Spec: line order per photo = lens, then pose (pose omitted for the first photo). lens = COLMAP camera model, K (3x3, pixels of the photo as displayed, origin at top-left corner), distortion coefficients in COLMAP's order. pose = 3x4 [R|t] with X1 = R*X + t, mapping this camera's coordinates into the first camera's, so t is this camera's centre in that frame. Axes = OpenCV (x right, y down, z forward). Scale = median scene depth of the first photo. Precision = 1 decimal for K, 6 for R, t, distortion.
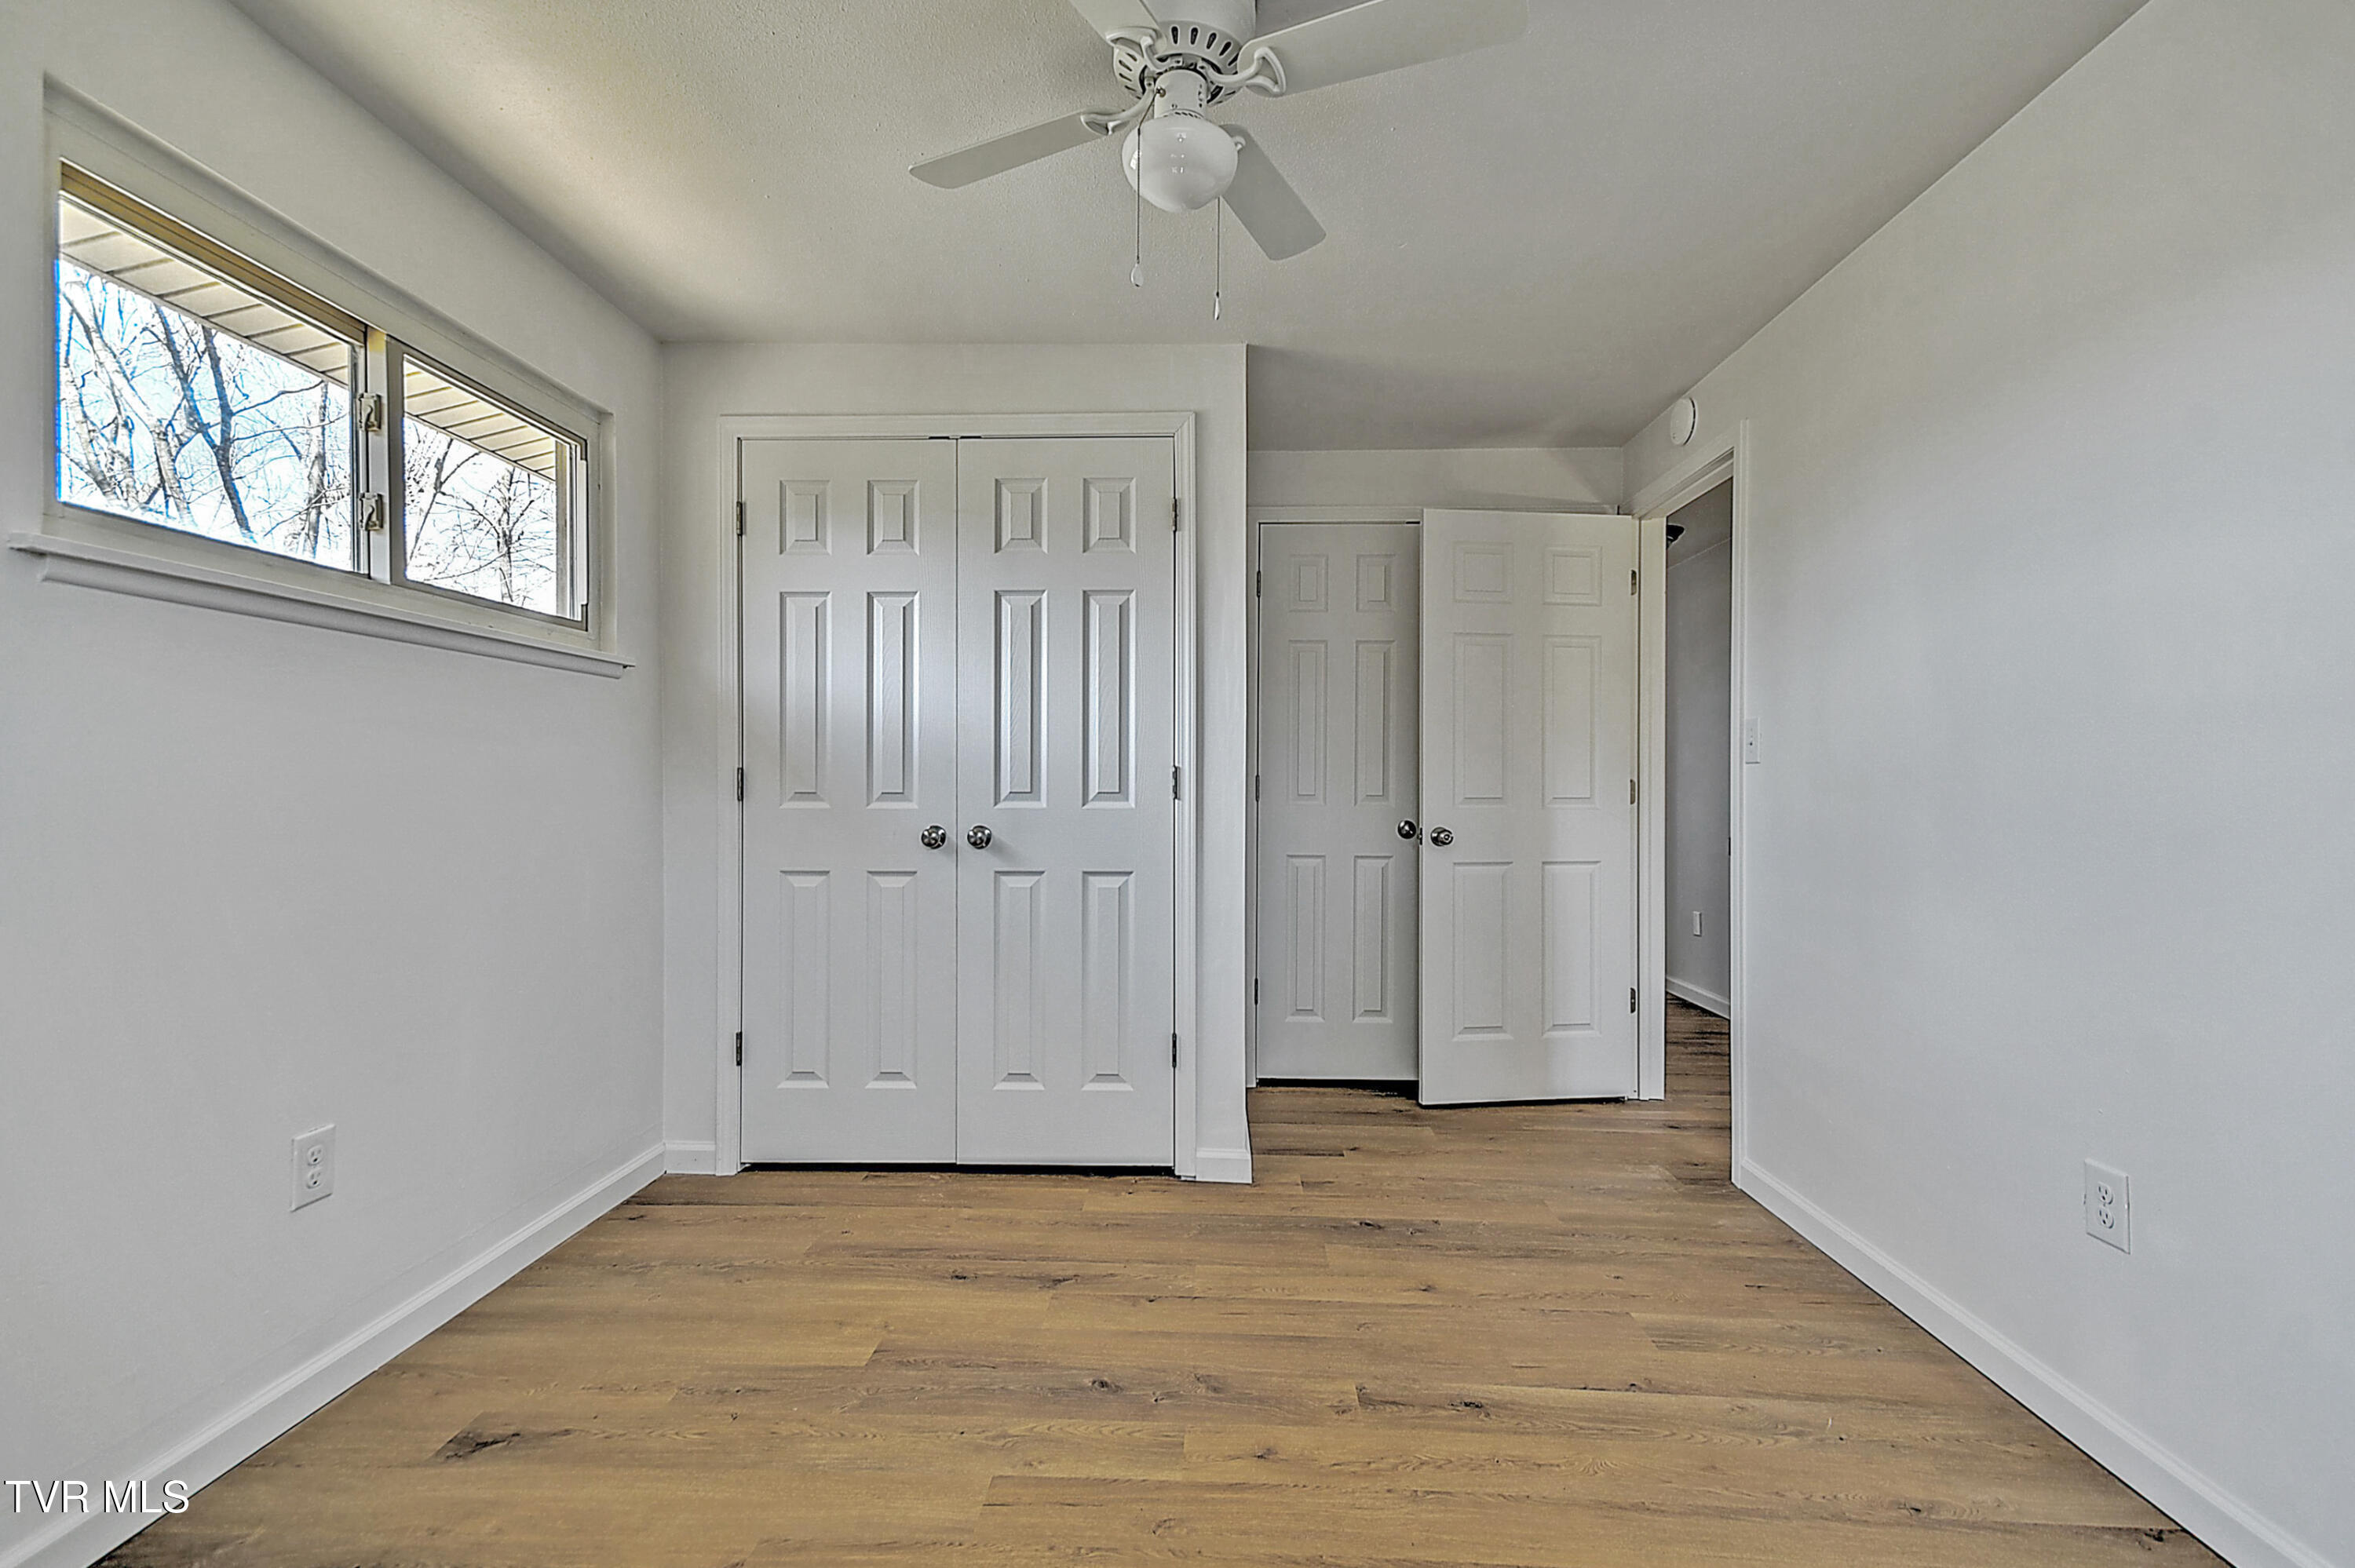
lens RADIAL K [[1063.0, 0, 1177.5], [0, 1063.0, 784.0], [0, 0, 1]] dist [0.028914, 0.000027]
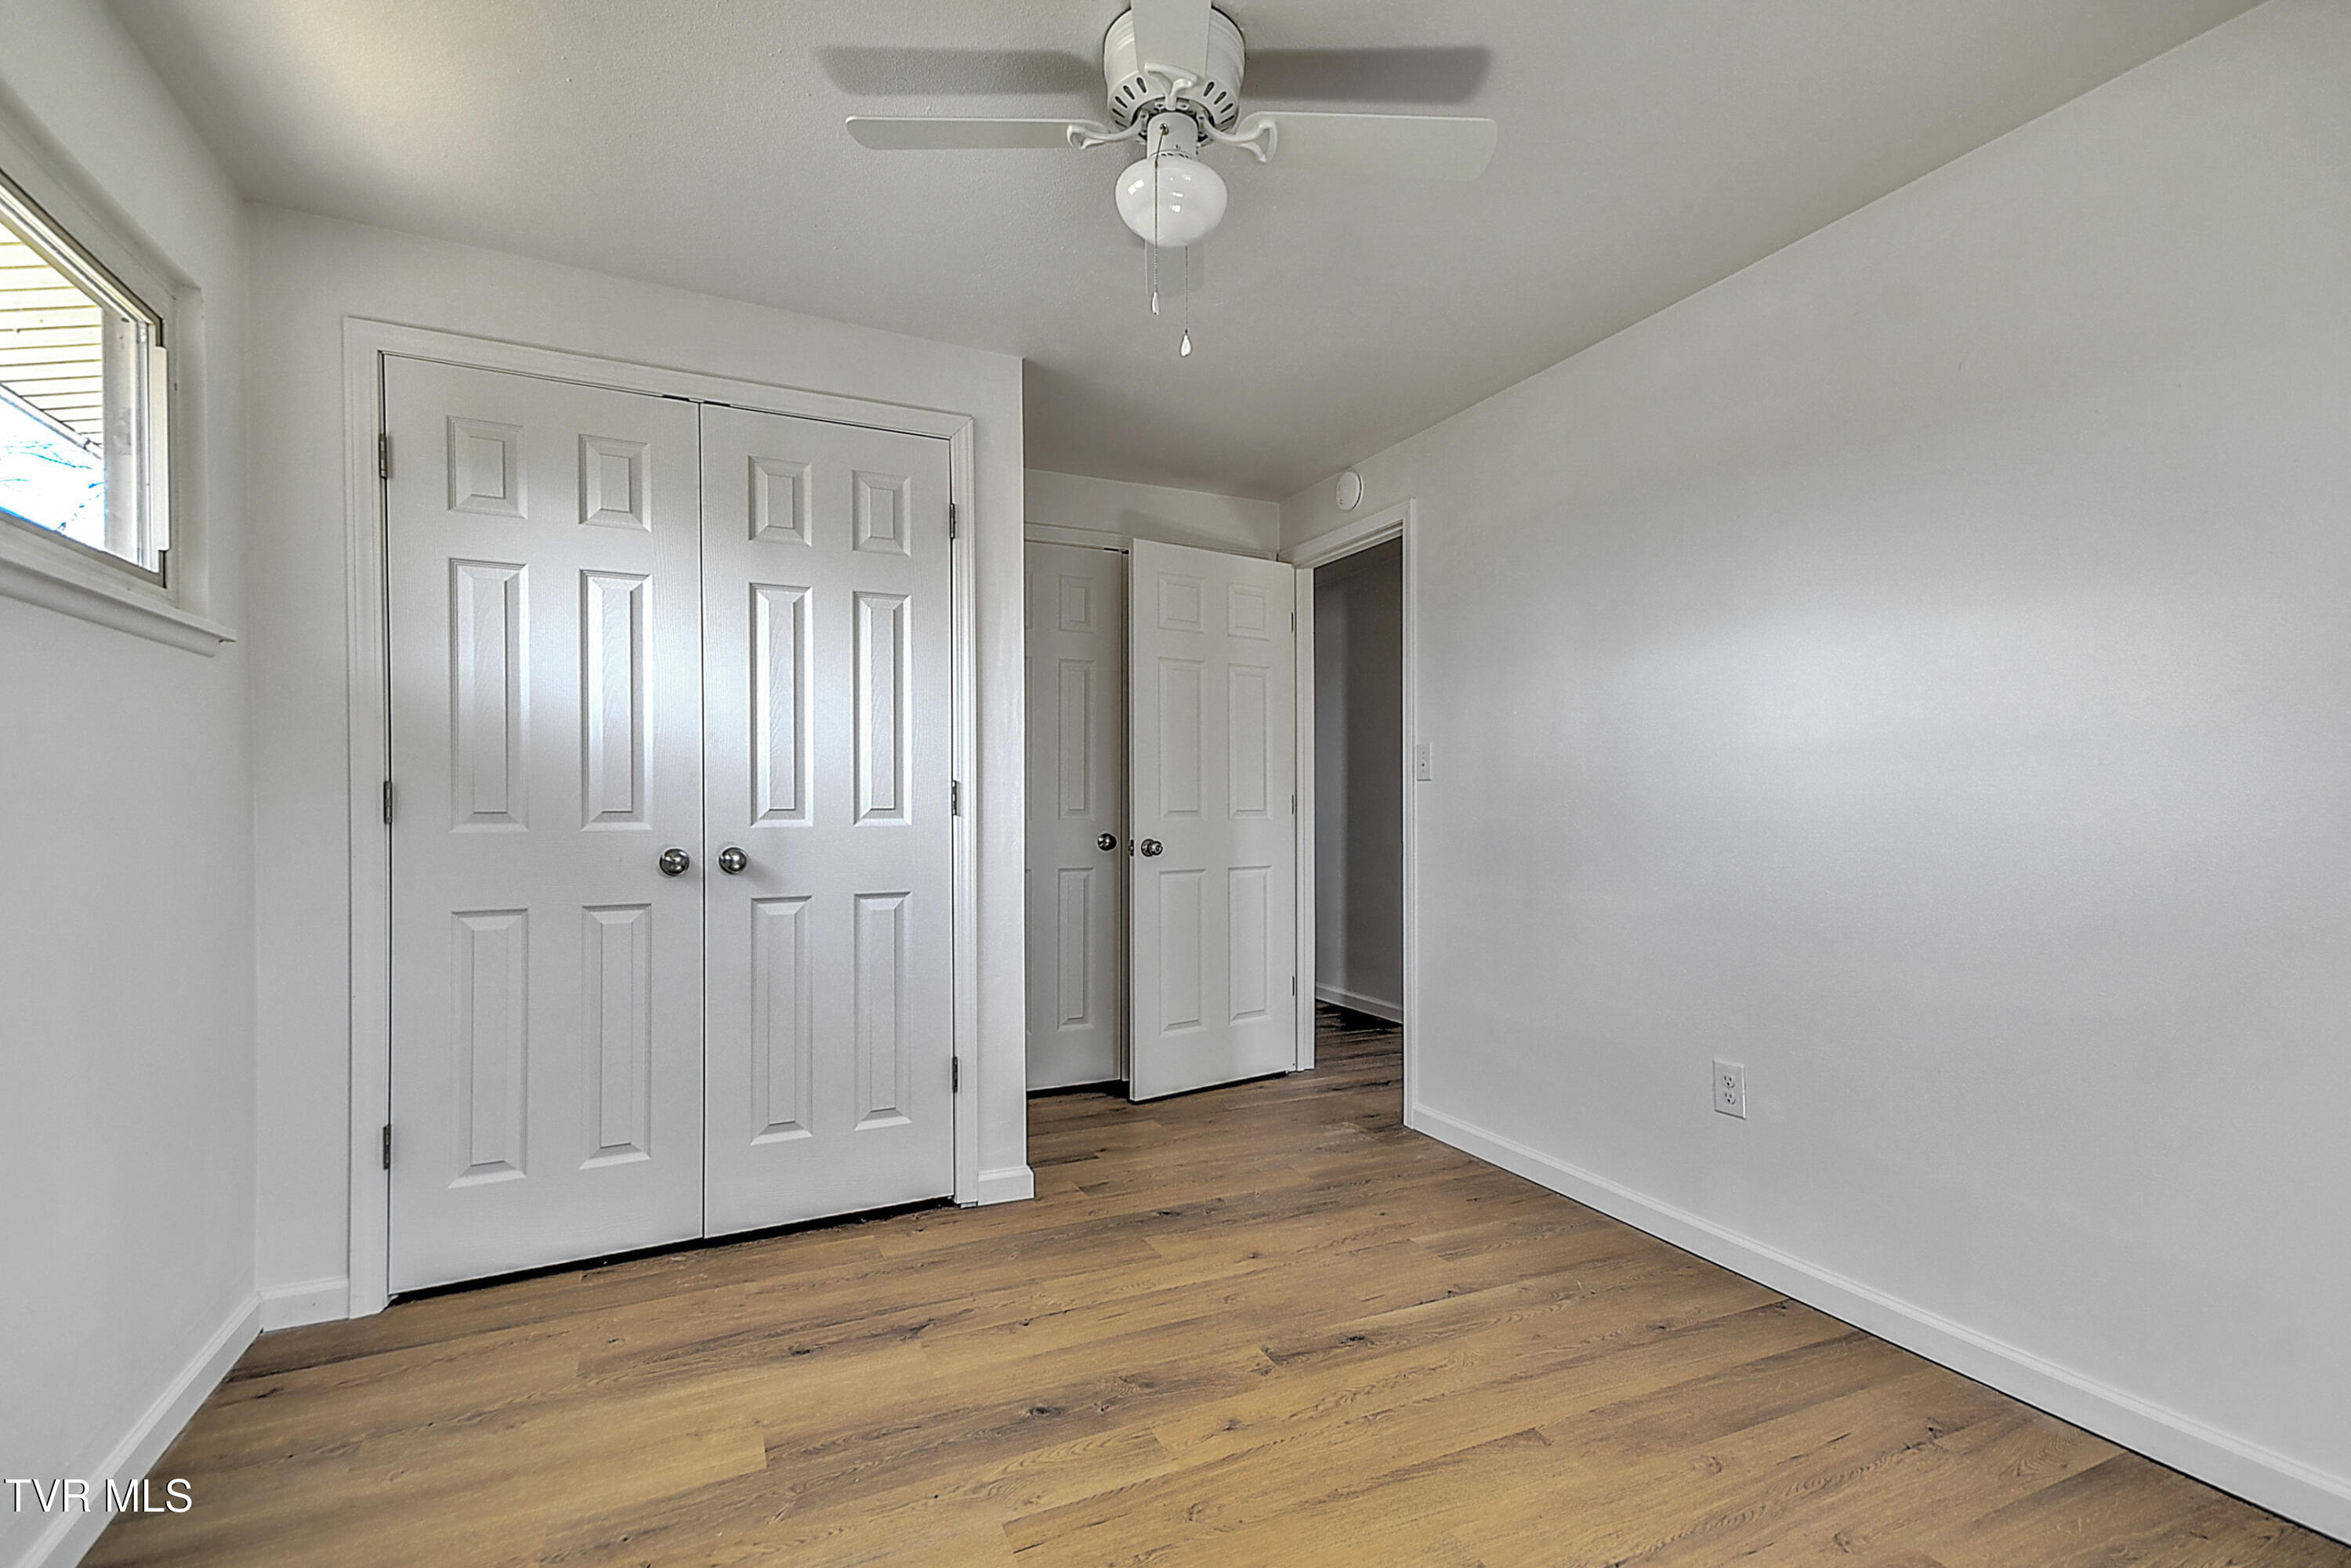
lens RADIAL K [[1071.8, 0, 1180.9], [0, 1071.8, 798.1], [0, 0, 1]] dist [0.032107, 0.000033]
pose [[0.886178, -0.004208, 0.463326, -0.292266], [0.004614, 0.999989, 0.000256, -0.000619], [-0.463322, 0.001911, 0.886188, 0.042850]]
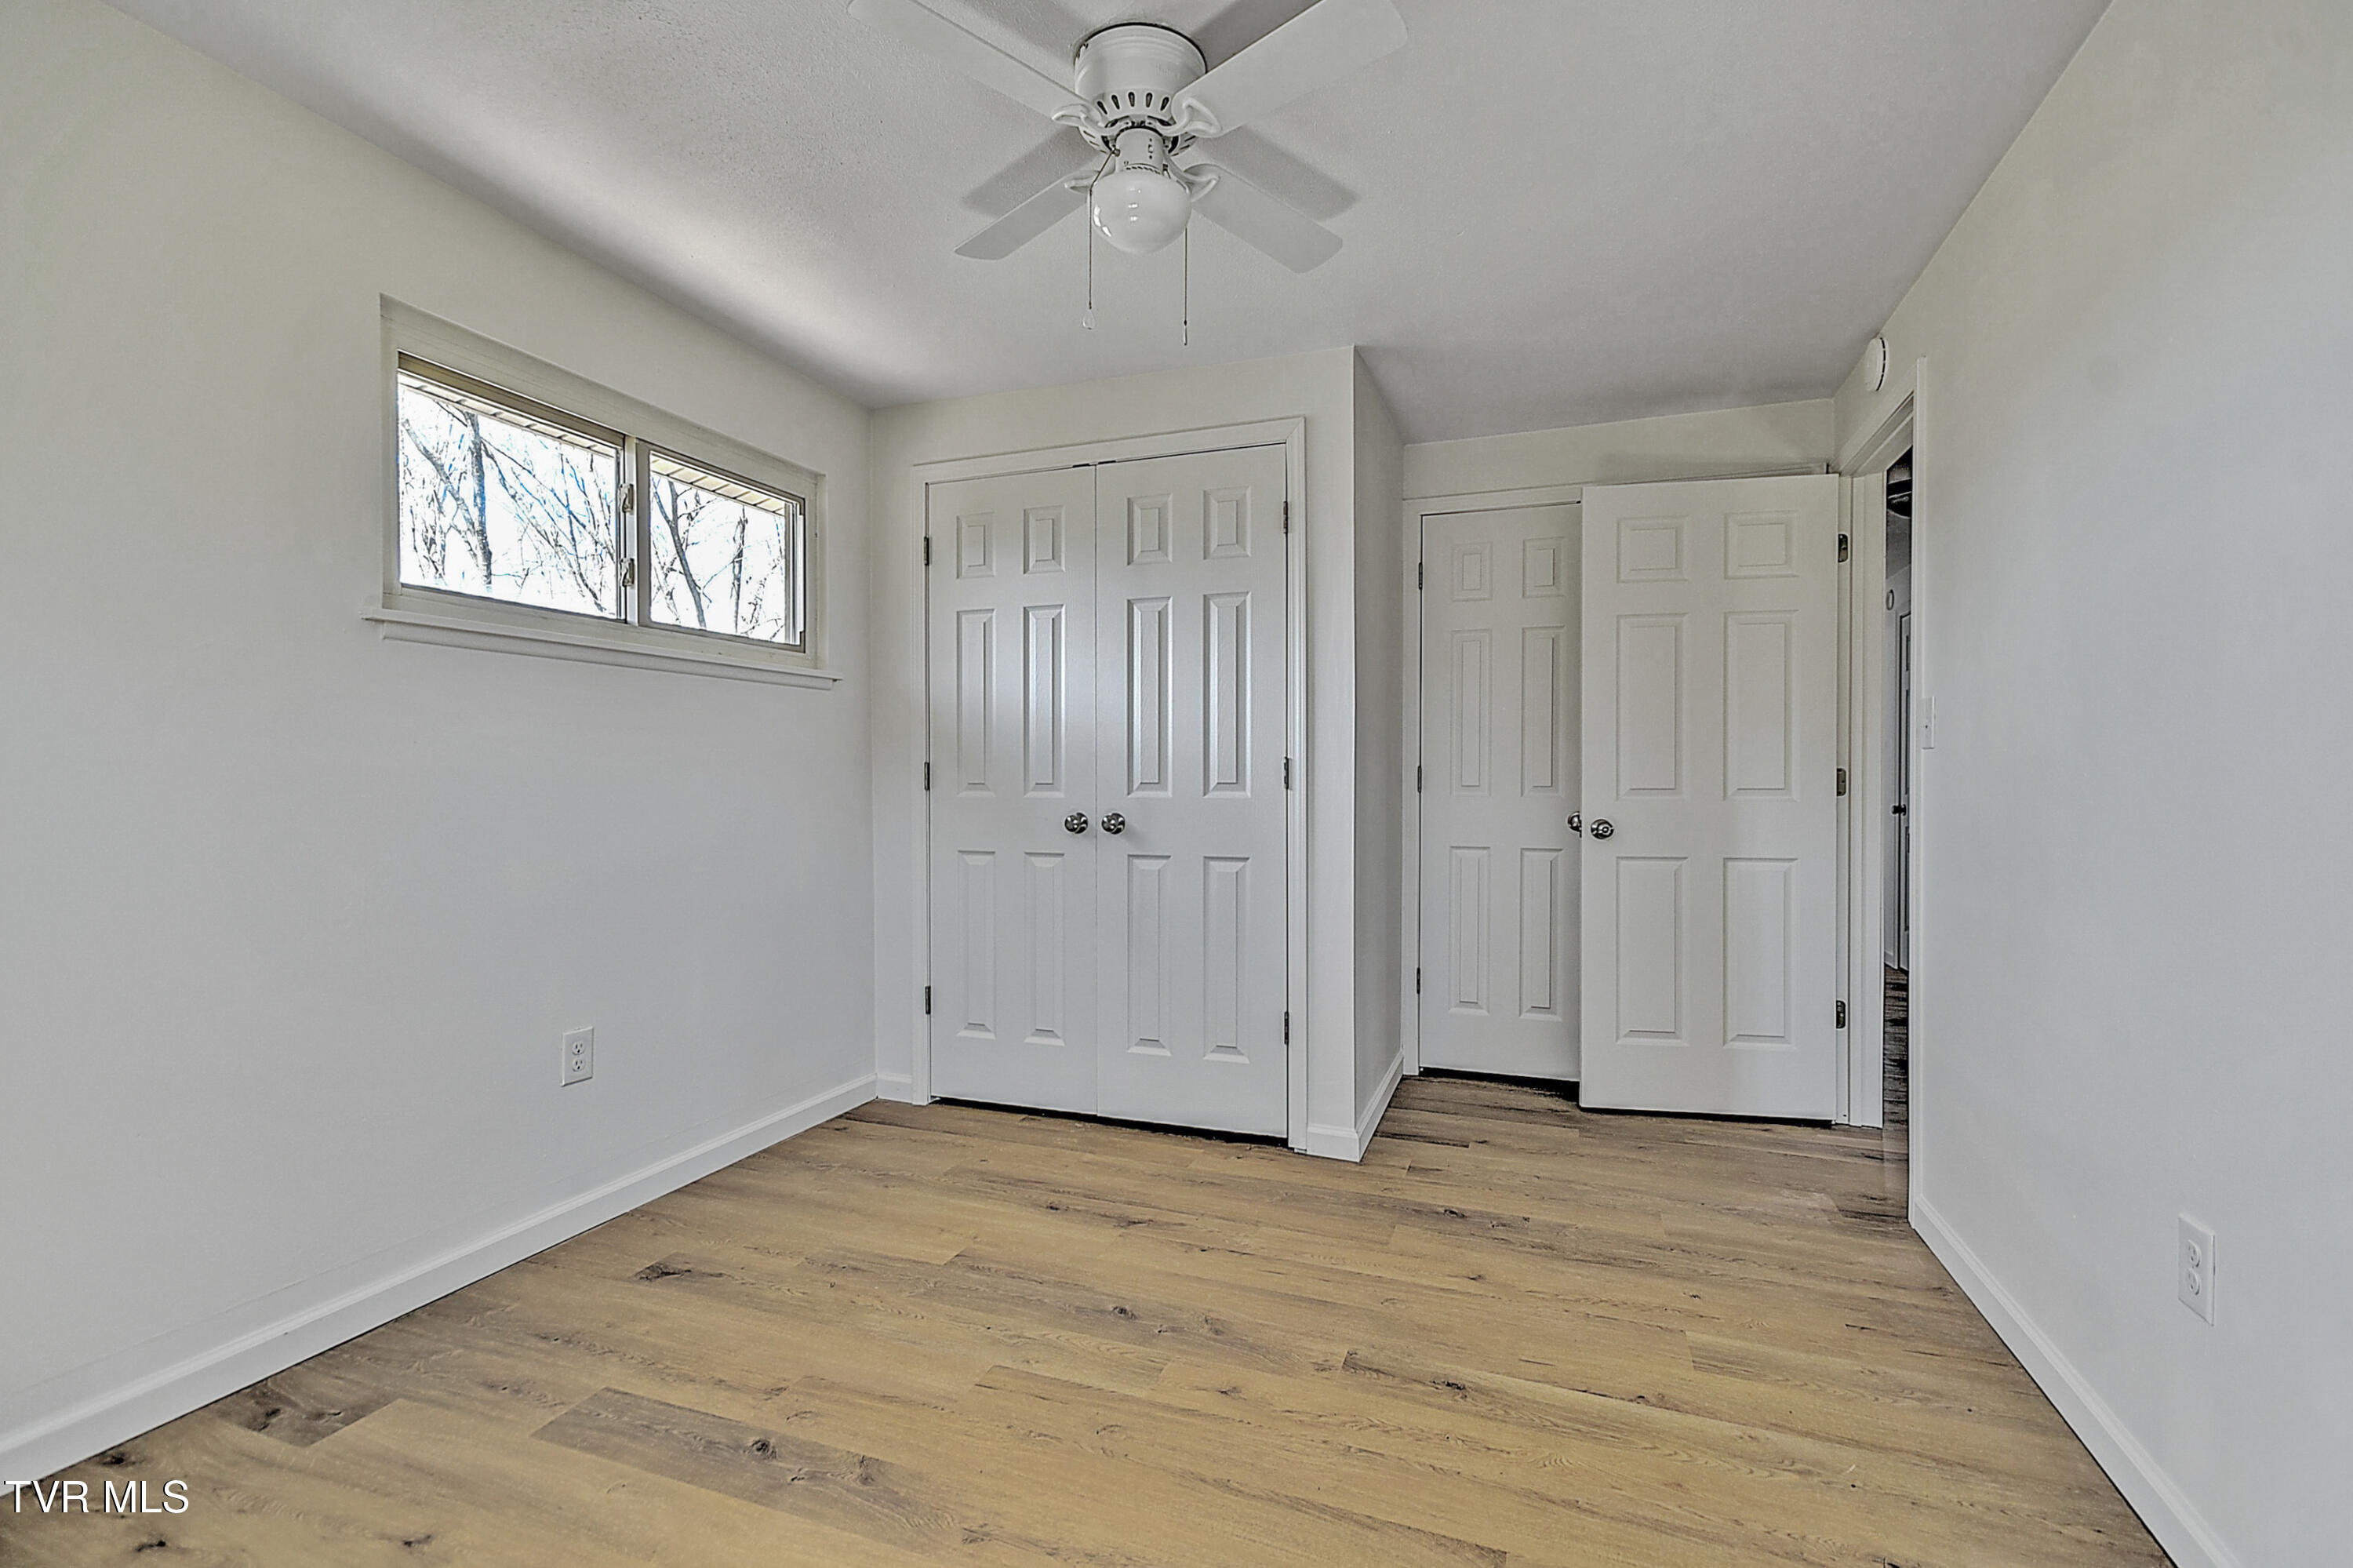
lens RADIAL K [[1040.3, 0, 1173.4], [0, 1040.3, 784.8], [0, 0, 1]] dist [0.006141, 0.000073]
pose [[0.949825, -0.000930, -0.312782, 0.227369], [0.003233, 0.999971, 0.006843, 0.002781], [0.312766, -0.007511, 0.949800, -0.007630]]
